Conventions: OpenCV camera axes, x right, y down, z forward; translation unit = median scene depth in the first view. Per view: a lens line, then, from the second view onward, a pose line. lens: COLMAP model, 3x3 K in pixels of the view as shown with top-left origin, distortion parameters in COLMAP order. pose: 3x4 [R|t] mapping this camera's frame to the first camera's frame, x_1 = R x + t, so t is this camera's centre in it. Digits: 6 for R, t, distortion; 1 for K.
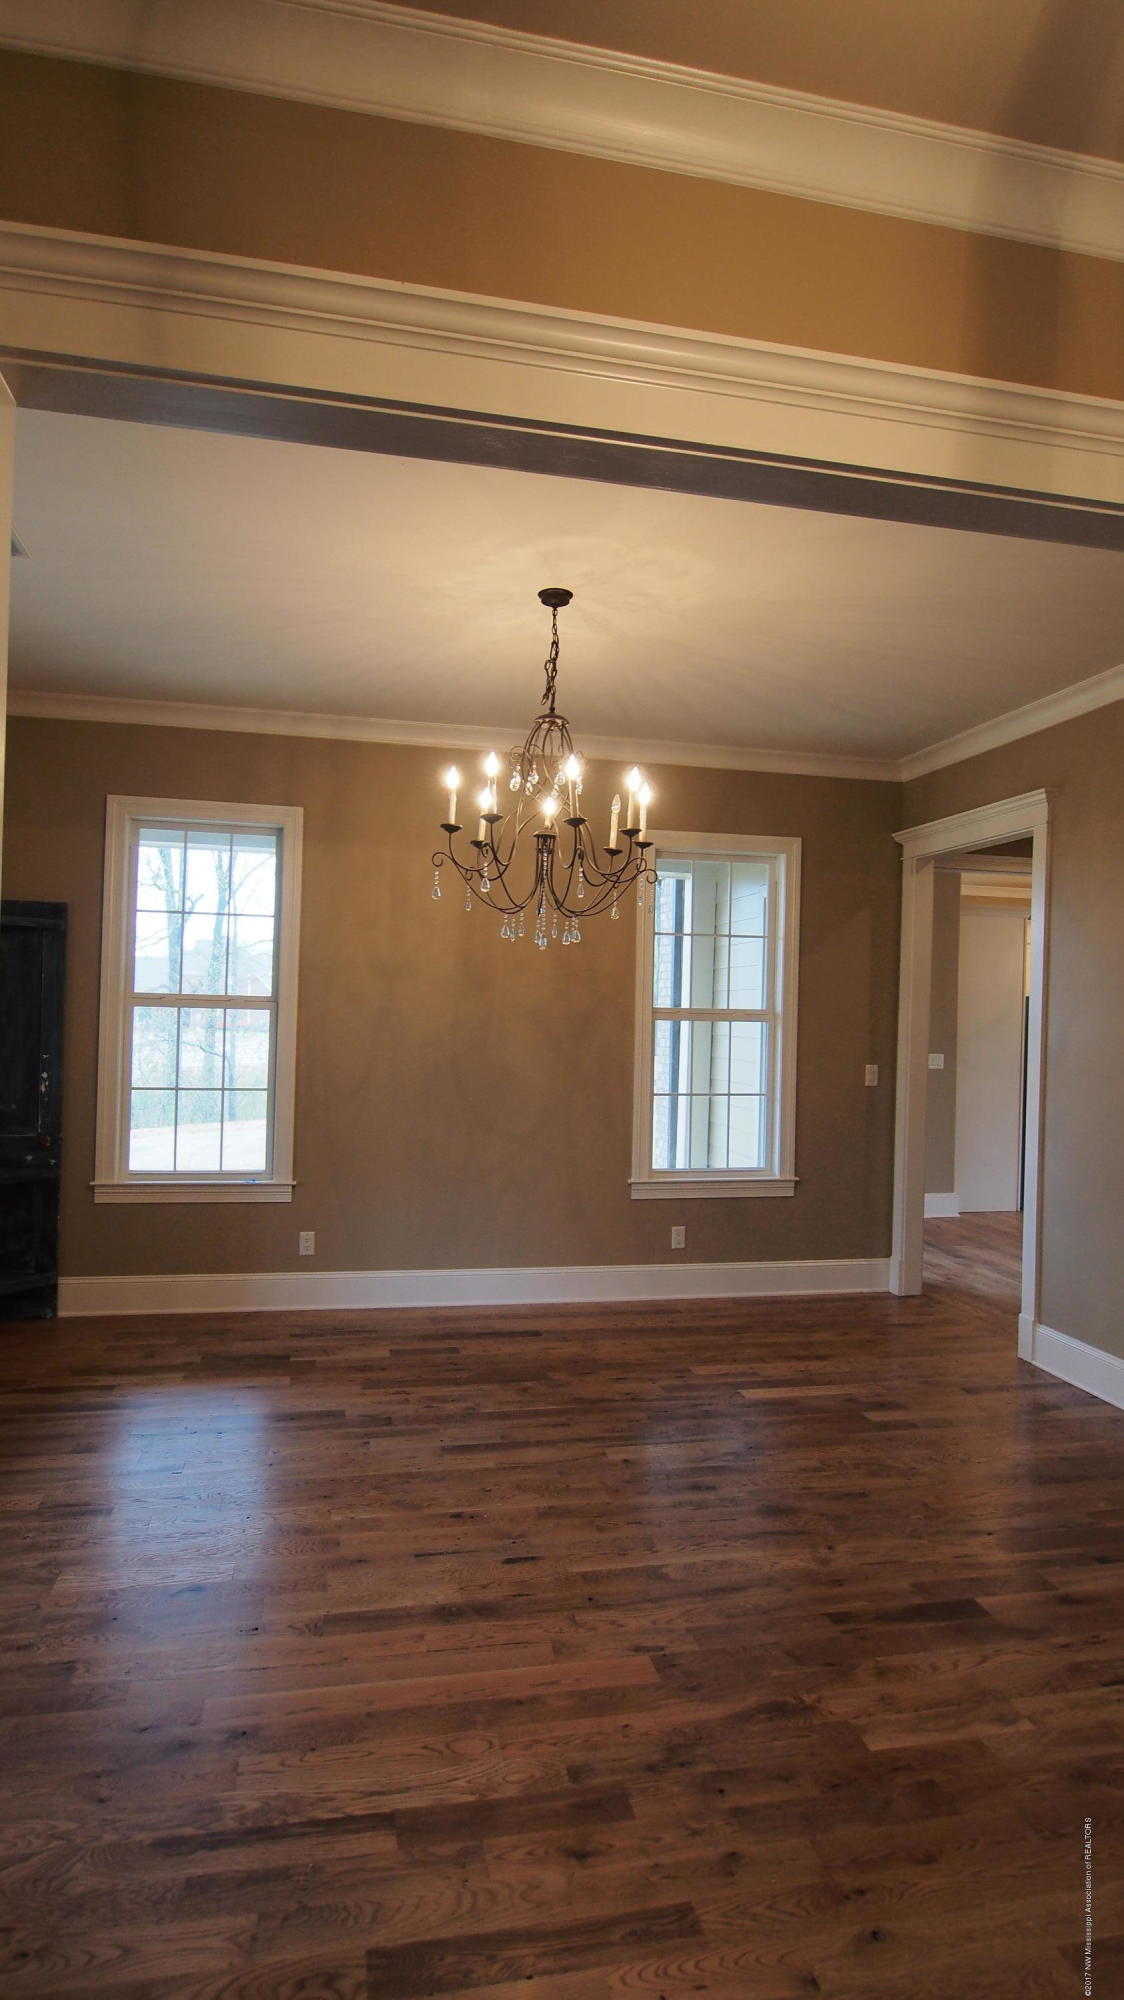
lens RADIAL K [[1093.5, 0, 562.0], [0, 1093.5, 1000.0], [0, 0, 1]] dist [-0.000441, -0.000062]
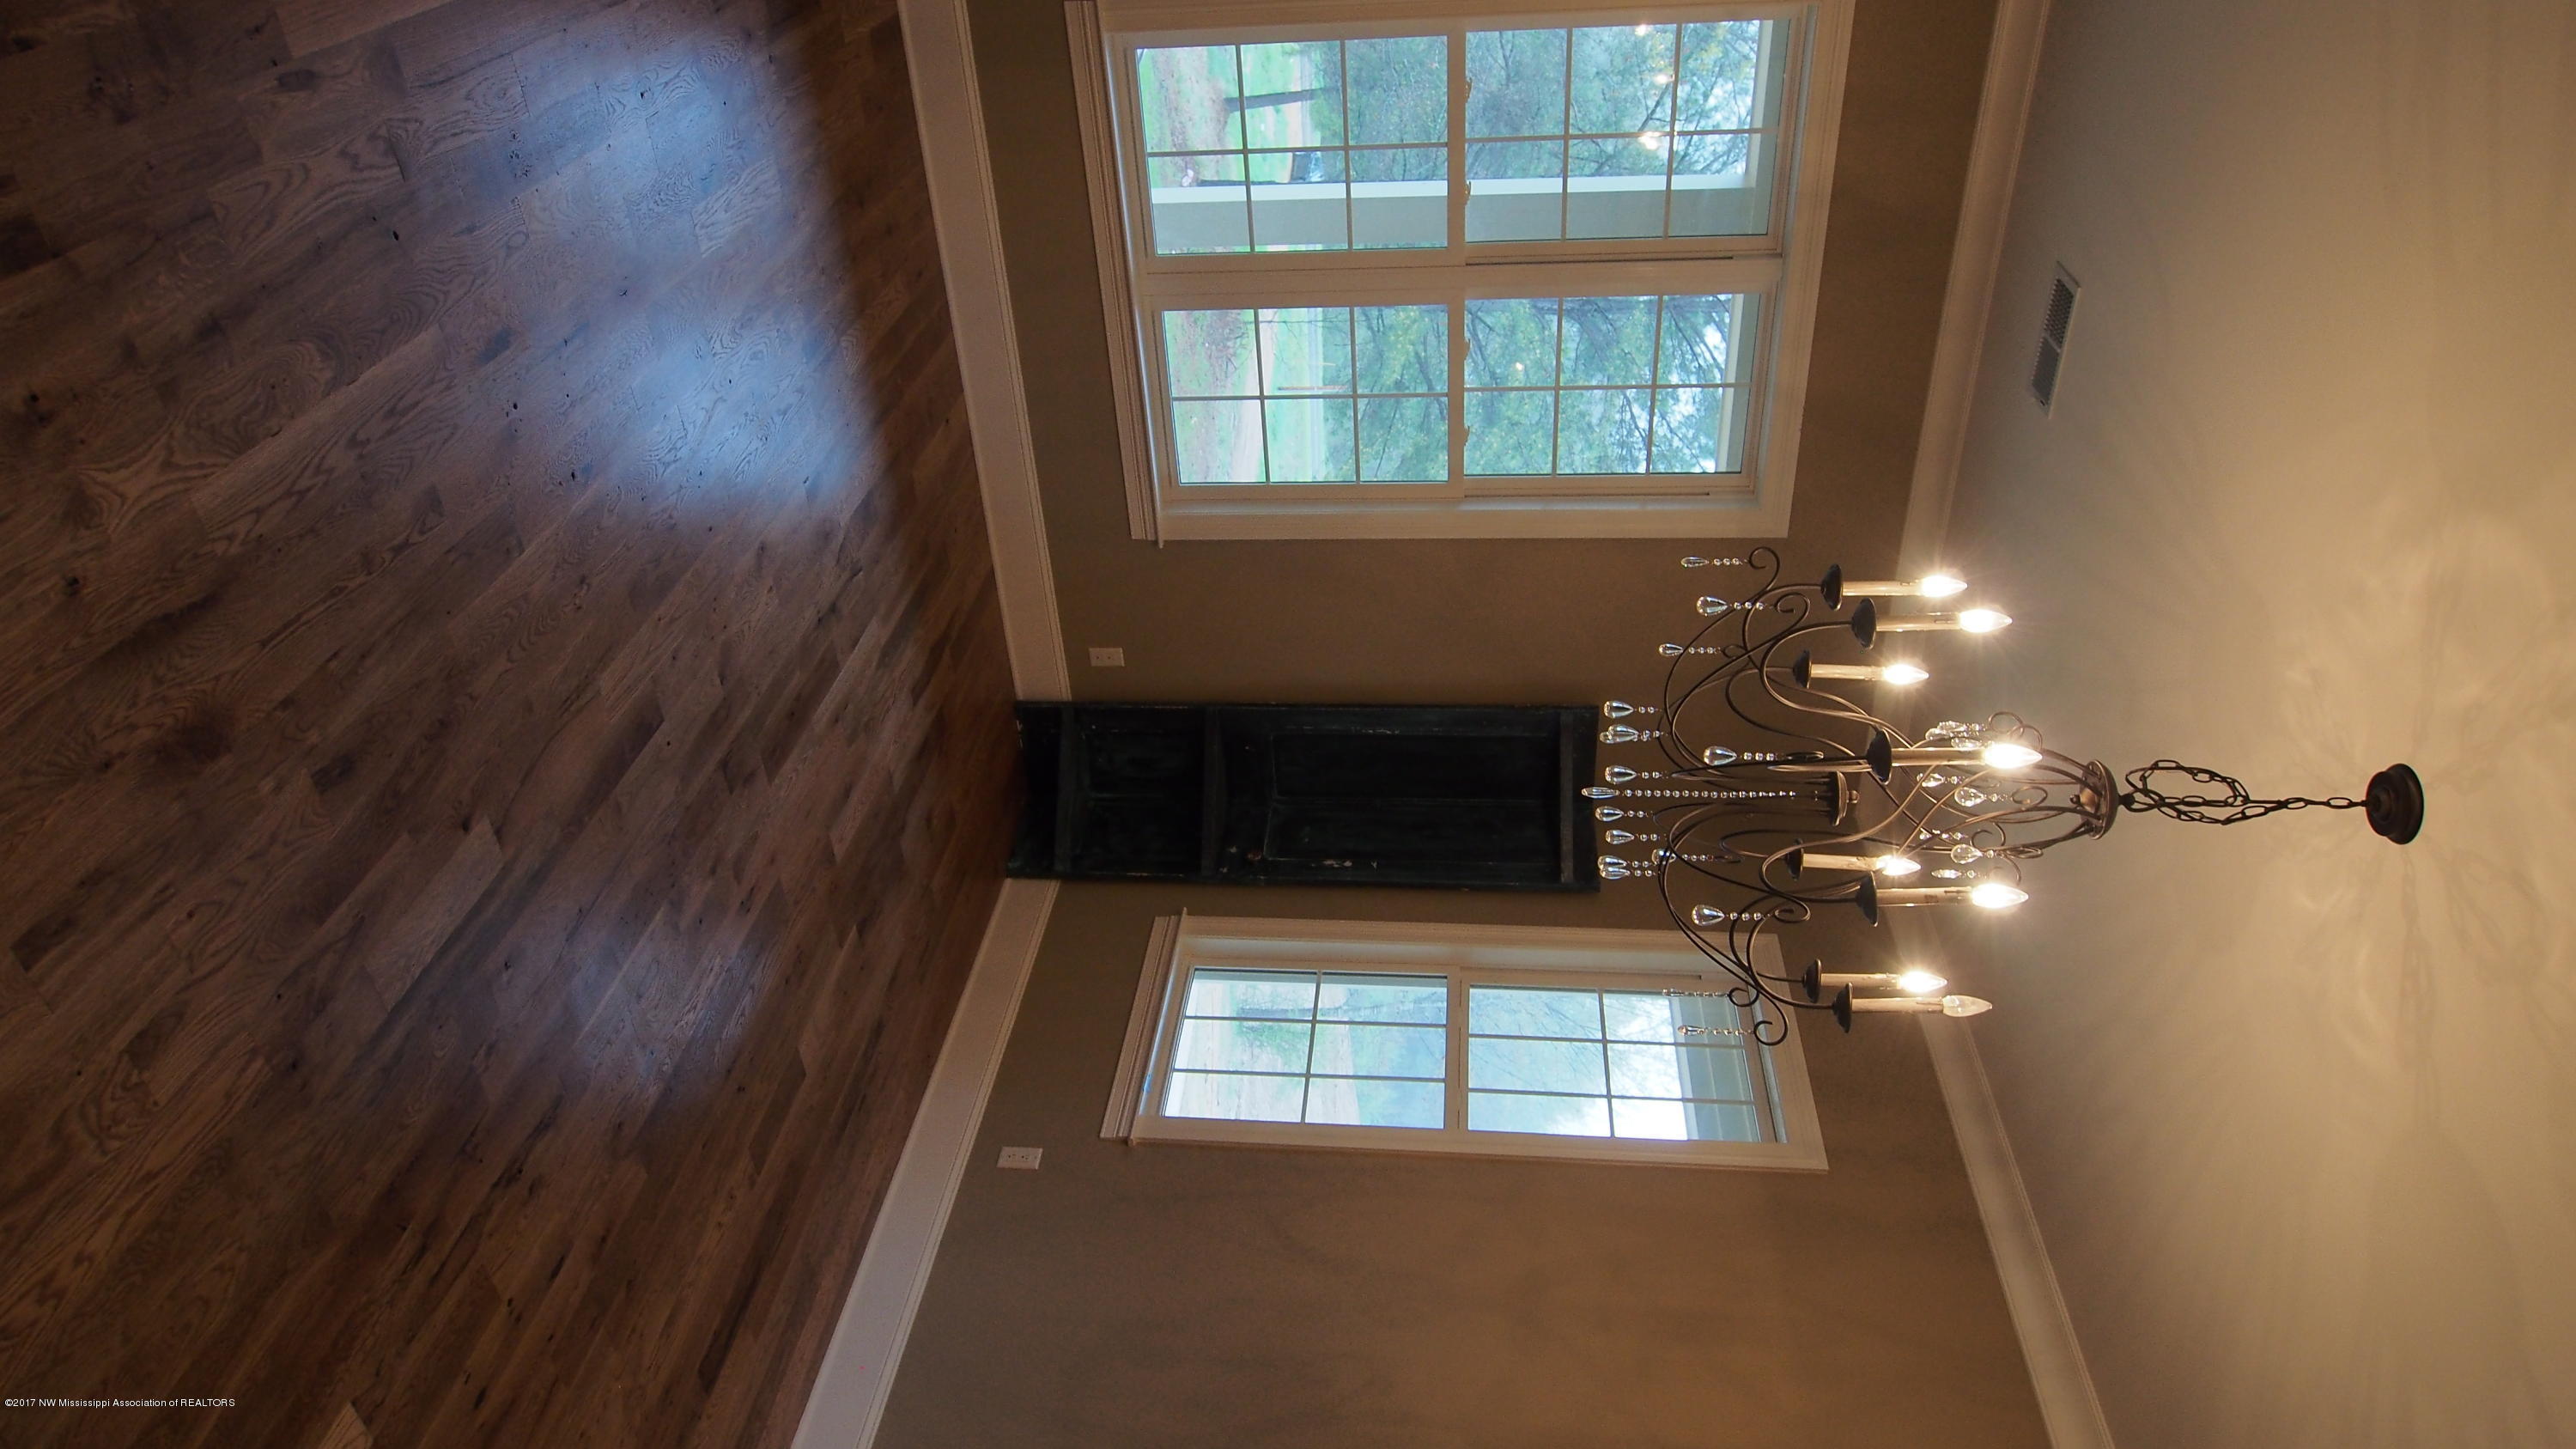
lens RADIAL K [[1672.1, 0, 1288.0], [0, 1672.1, 724.5], [0, 0, 1]] dist [0.039331, 0.000885]
pose [[-0.075068, 0.354904, -0.931884, 0.499258], [-0.996382, 0.010637, 0.084314, 0.015402], [0.039836, 0.934842, 0.352822, 0.537073]]
